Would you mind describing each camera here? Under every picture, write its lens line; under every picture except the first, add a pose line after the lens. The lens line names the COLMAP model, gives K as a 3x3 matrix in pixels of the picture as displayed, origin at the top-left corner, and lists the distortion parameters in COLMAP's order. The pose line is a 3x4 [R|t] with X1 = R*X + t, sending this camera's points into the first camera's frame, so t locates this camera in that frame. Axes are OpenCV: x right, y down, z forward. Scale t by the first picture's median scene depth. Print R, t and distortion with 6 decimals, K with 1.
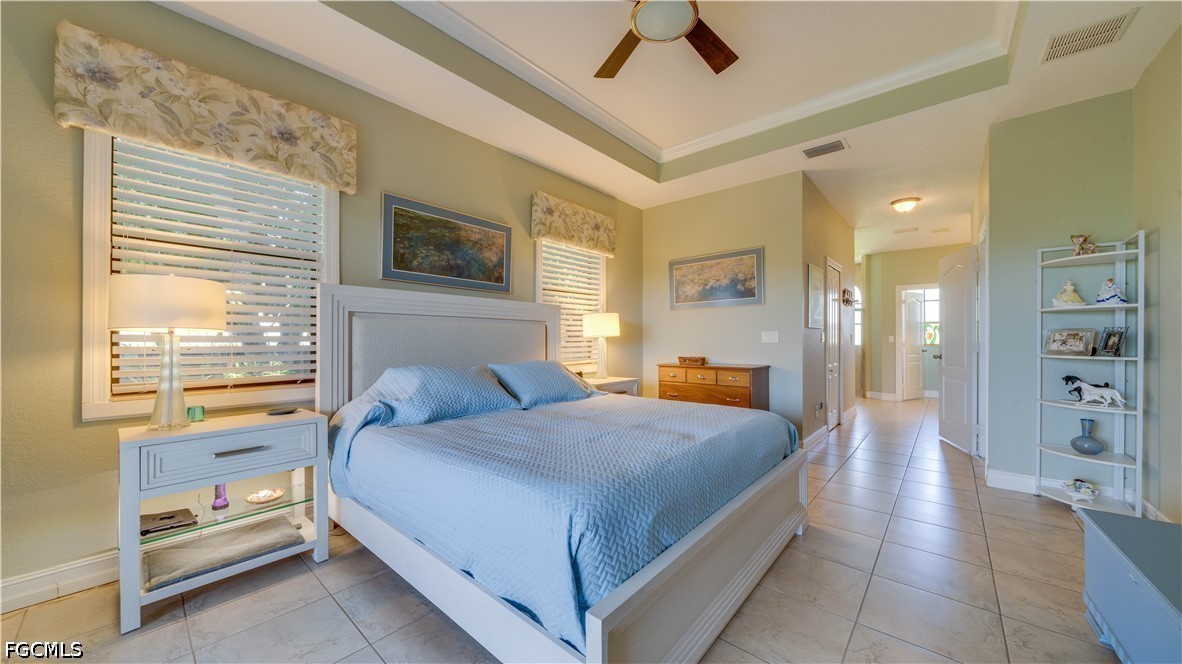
lens RADIAL K [[408.3, 0, 599.3], [0, 408.3, 337.9], [0, 0, 1]] dist [-0.002174, -0.000324]
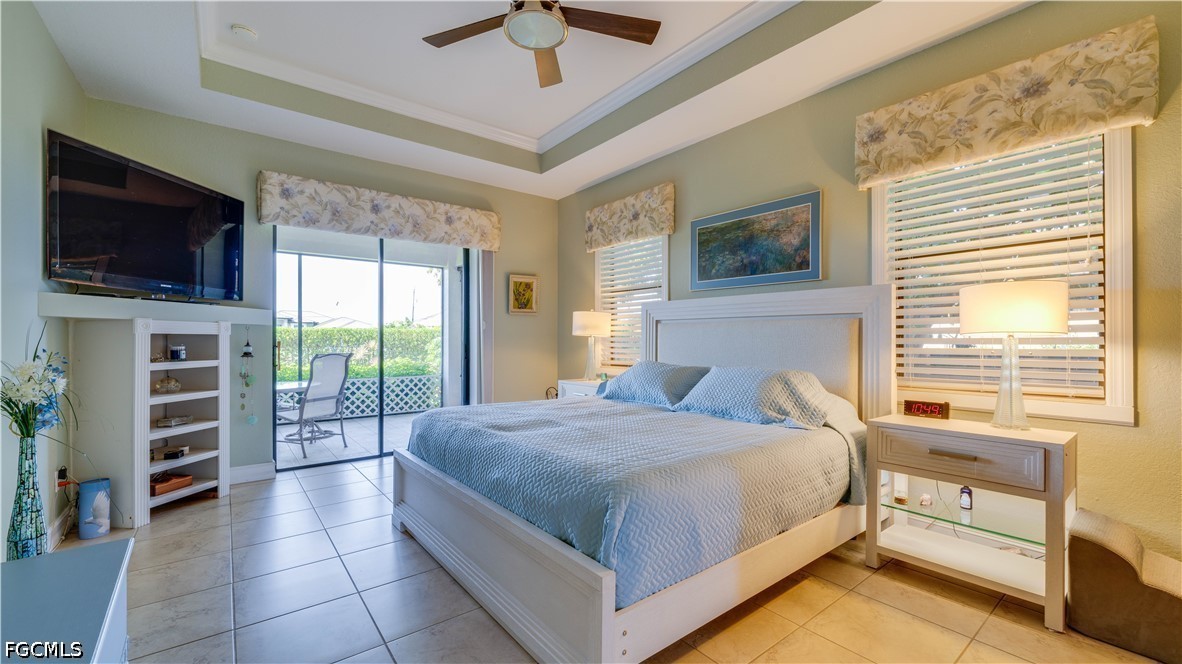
lens RADIAL K [[473.6, 0, 600.3], [0, 473.6, 337.4], [0, 0, 1]] dist [-0.004301, 0.000423]
pose [[-0.183299, -0.005707, -0.983041, 0.738787], [0.000202, 0.999983, -0.005843, 0.003202], [0.983057, -0.001269, -0.183294, 0.790729]]
